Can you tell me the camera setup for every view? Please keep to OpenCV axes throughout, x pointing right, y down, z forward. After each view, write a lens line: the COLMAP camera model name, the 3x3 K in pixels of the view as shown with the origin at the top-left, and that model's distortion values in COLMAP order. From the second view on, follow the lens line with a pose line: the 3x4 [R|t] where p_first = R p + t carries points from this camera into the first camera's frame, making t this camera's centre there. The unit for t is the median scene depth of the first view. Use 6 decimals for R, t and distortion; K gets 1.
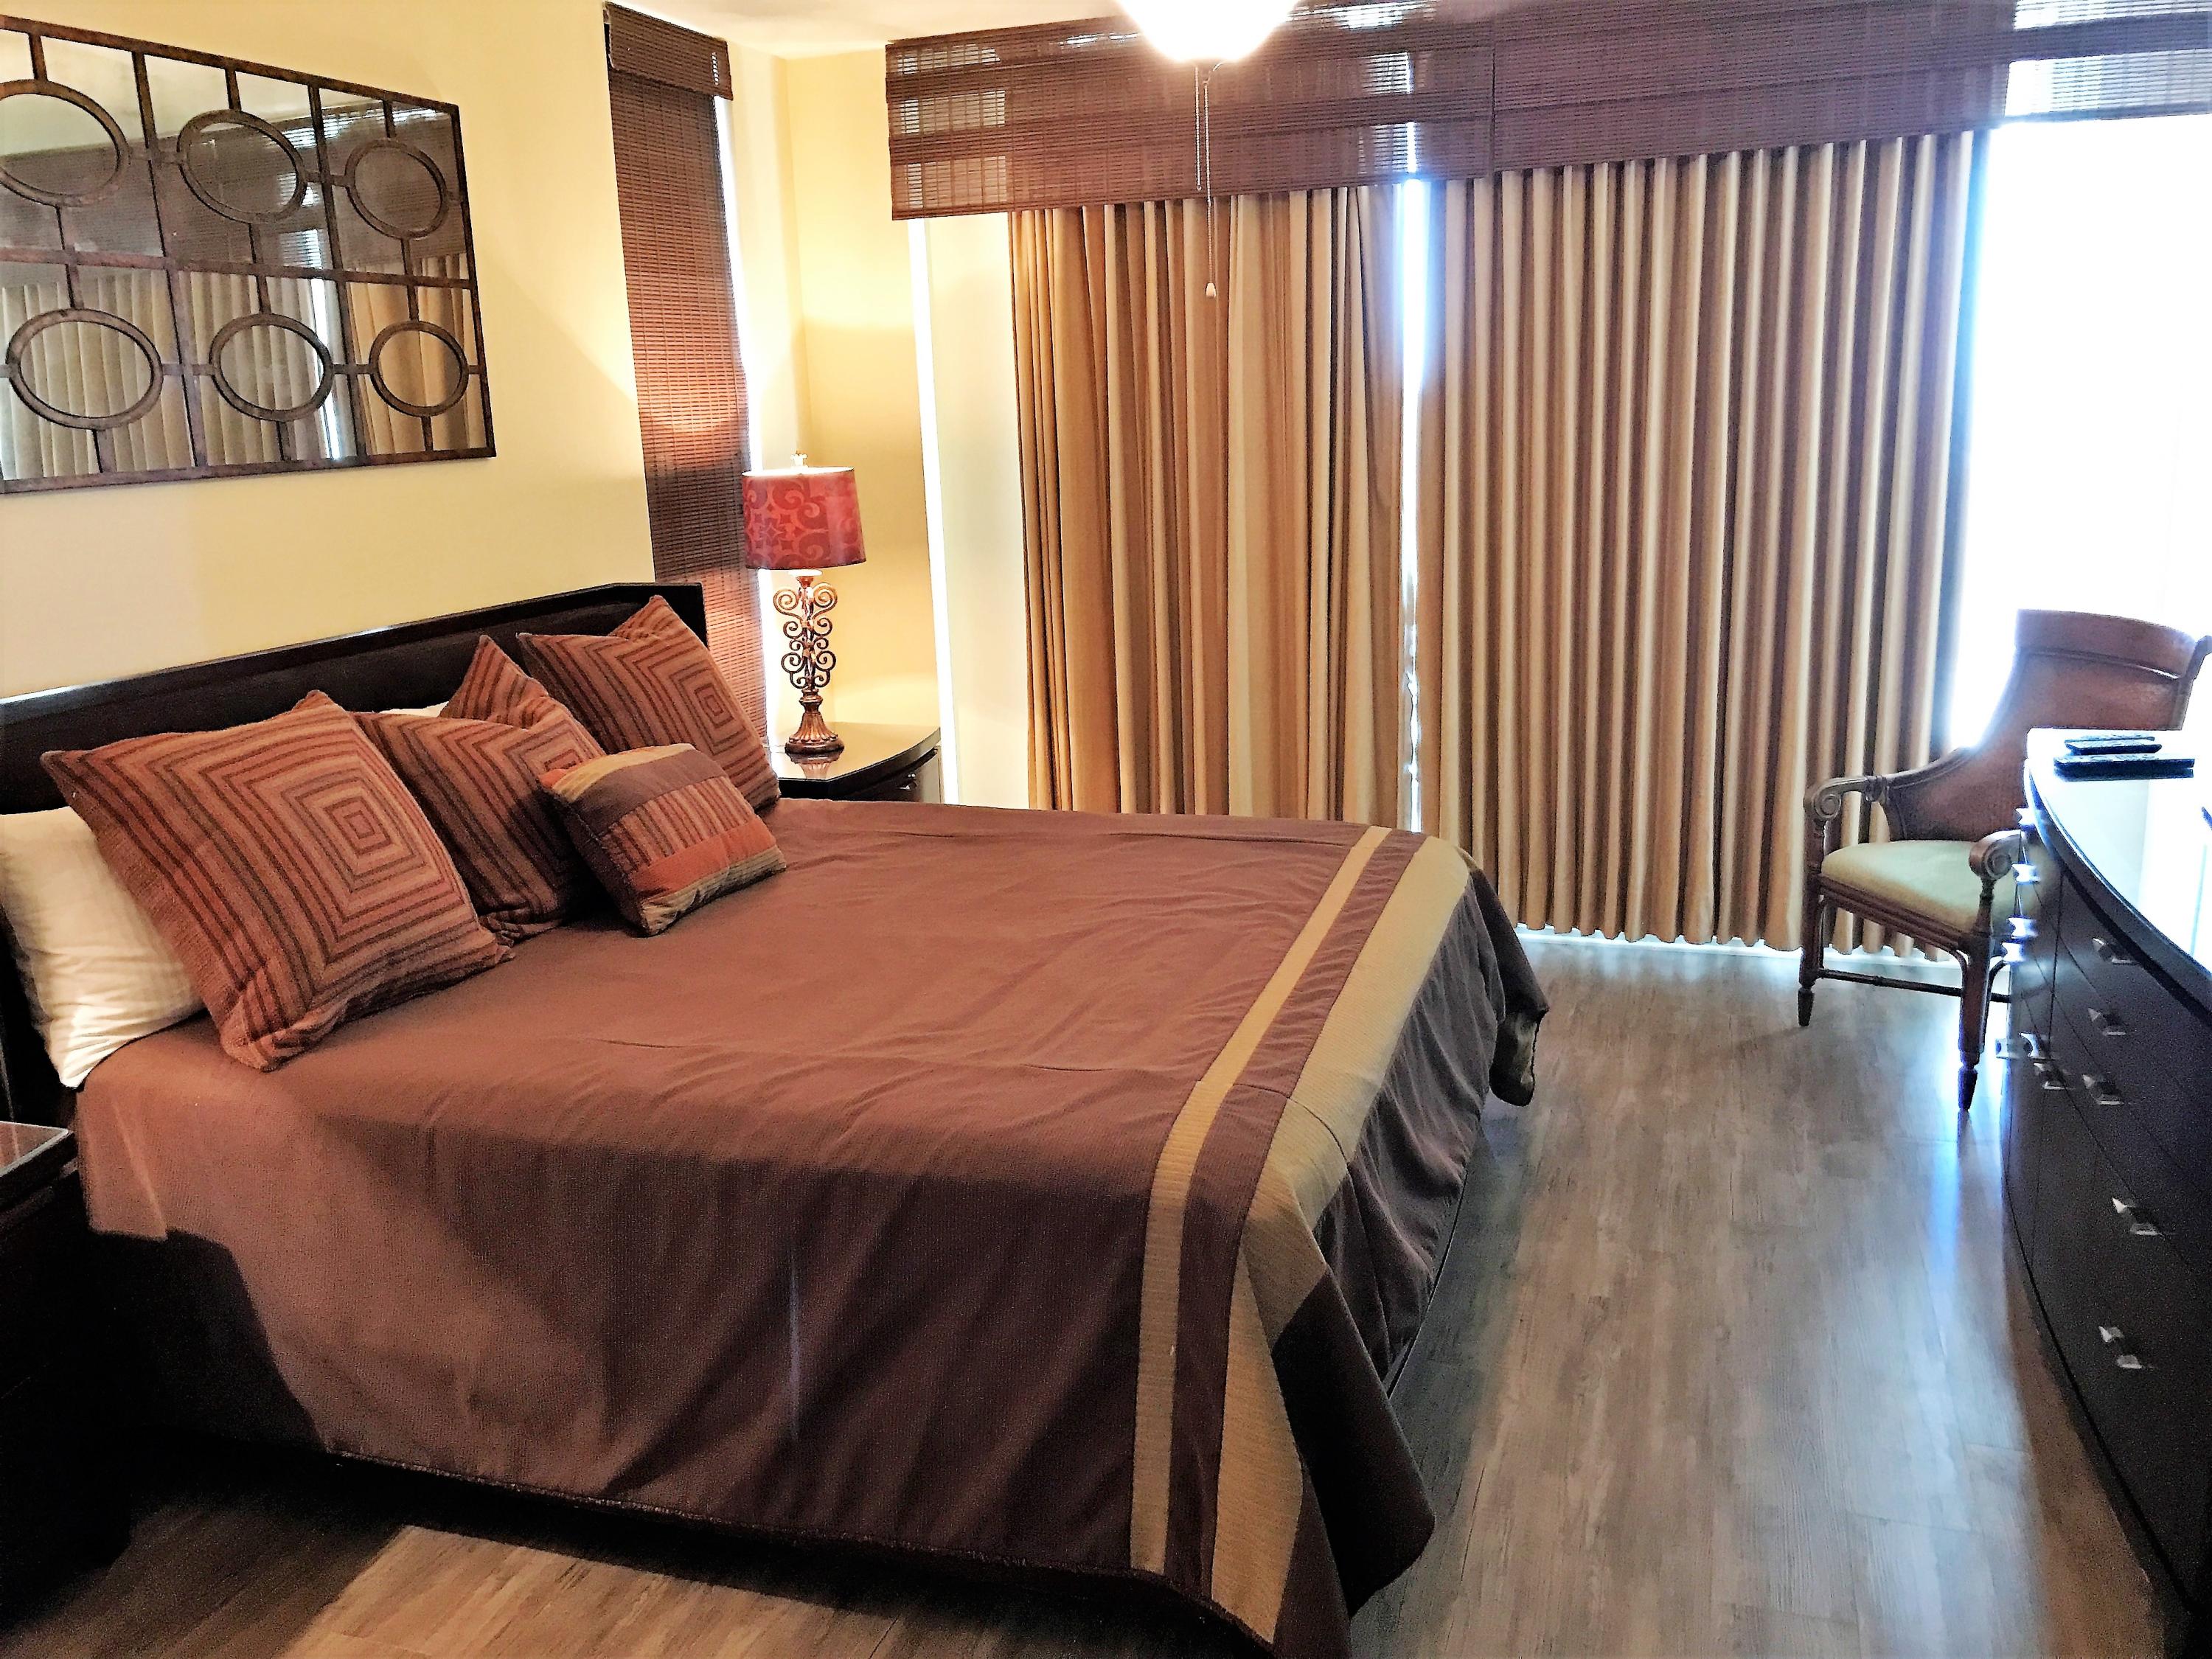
lens RADIAL K [[1816.1, 0, 1105.7], [0, 1816.1, 806.7], [0, 0, 1]] dist [0.034763, -0.042677]
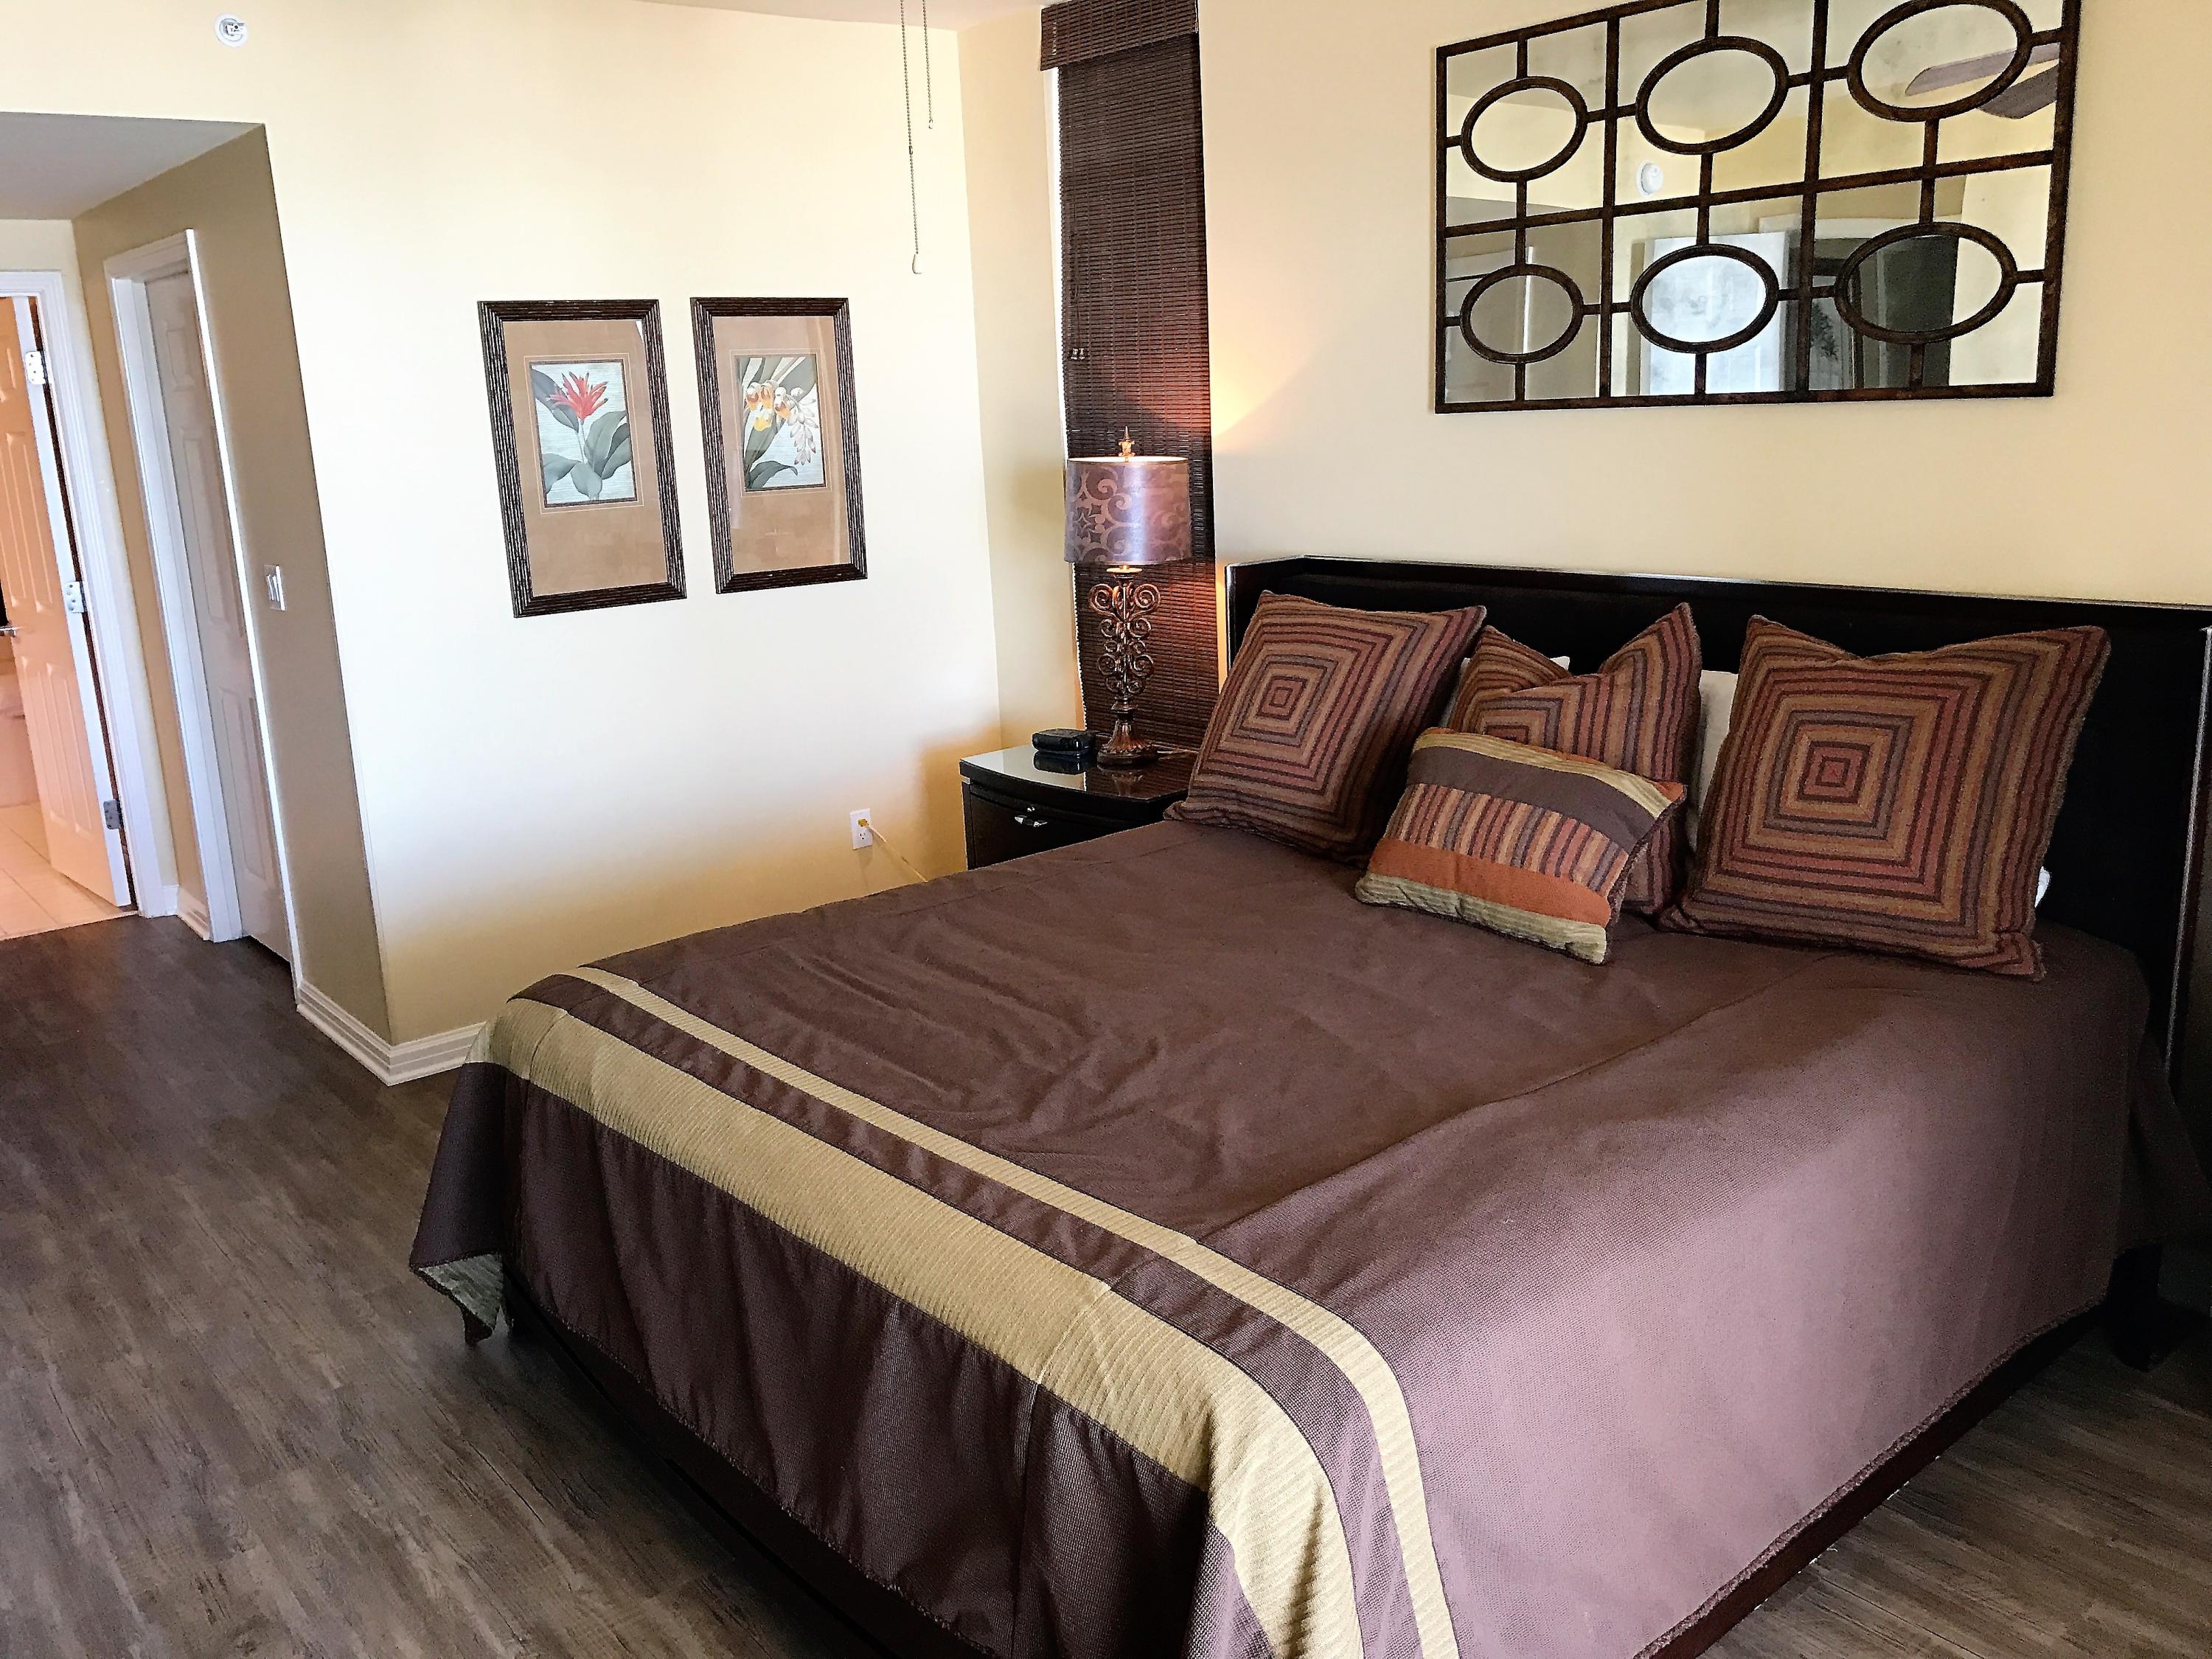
lens RADIAL K [[1816.1, 0, 1104.2], [0, 1816.1, 839.8], [0, 0, 1]] dist [0.034763, -0.042677]
pose [[-0.537644, 0.257444, -0.802909, 0.618744], [-0.125619, 0.917163, 0.378195, -0.319885], [0.833762, 0.304195, -0.460767, 1.335925]]
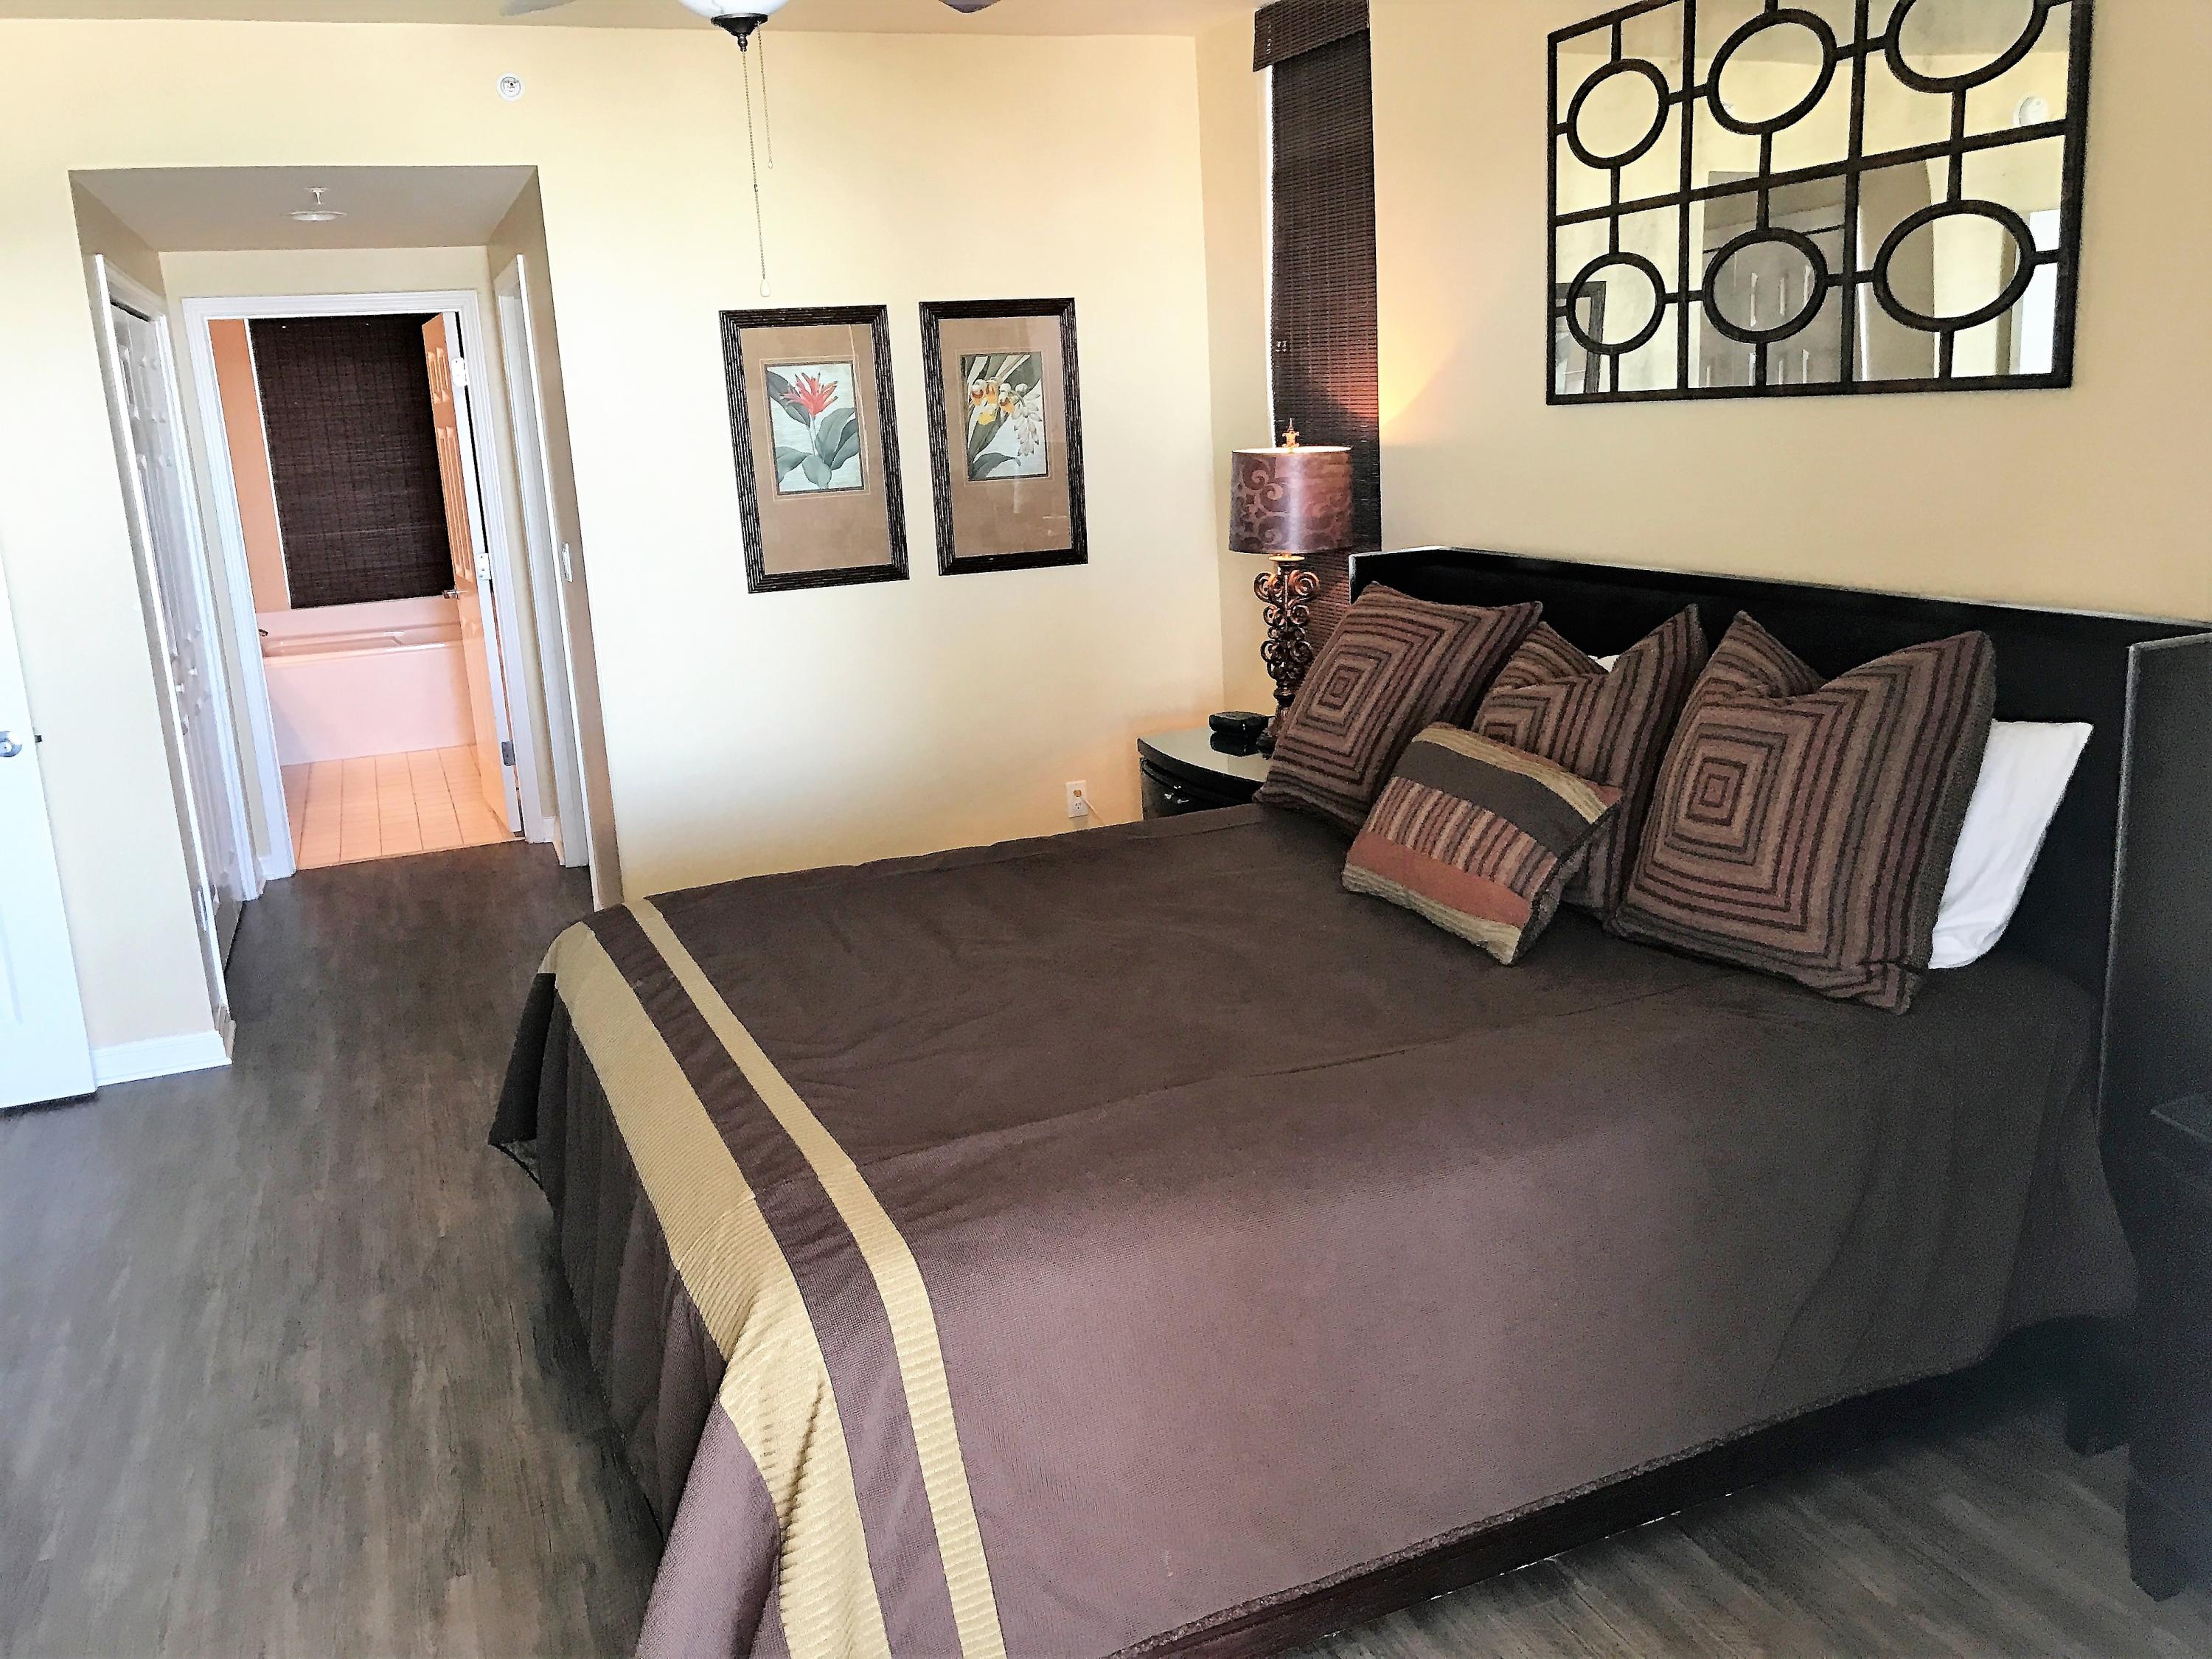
lens RADIAL K [[1816.1, 0, 1110.3], [0, 1816.1, 839.6], [0, 0, 1]] dist [0.034763, -0.042677]
pose [[-0.760099, 0.226041, -0.609225, 0.464355], [-0.063578, 0.907179, 0.415914, -0.369195], [0.646690, 0.354868, -0.675174, 1.594888]]
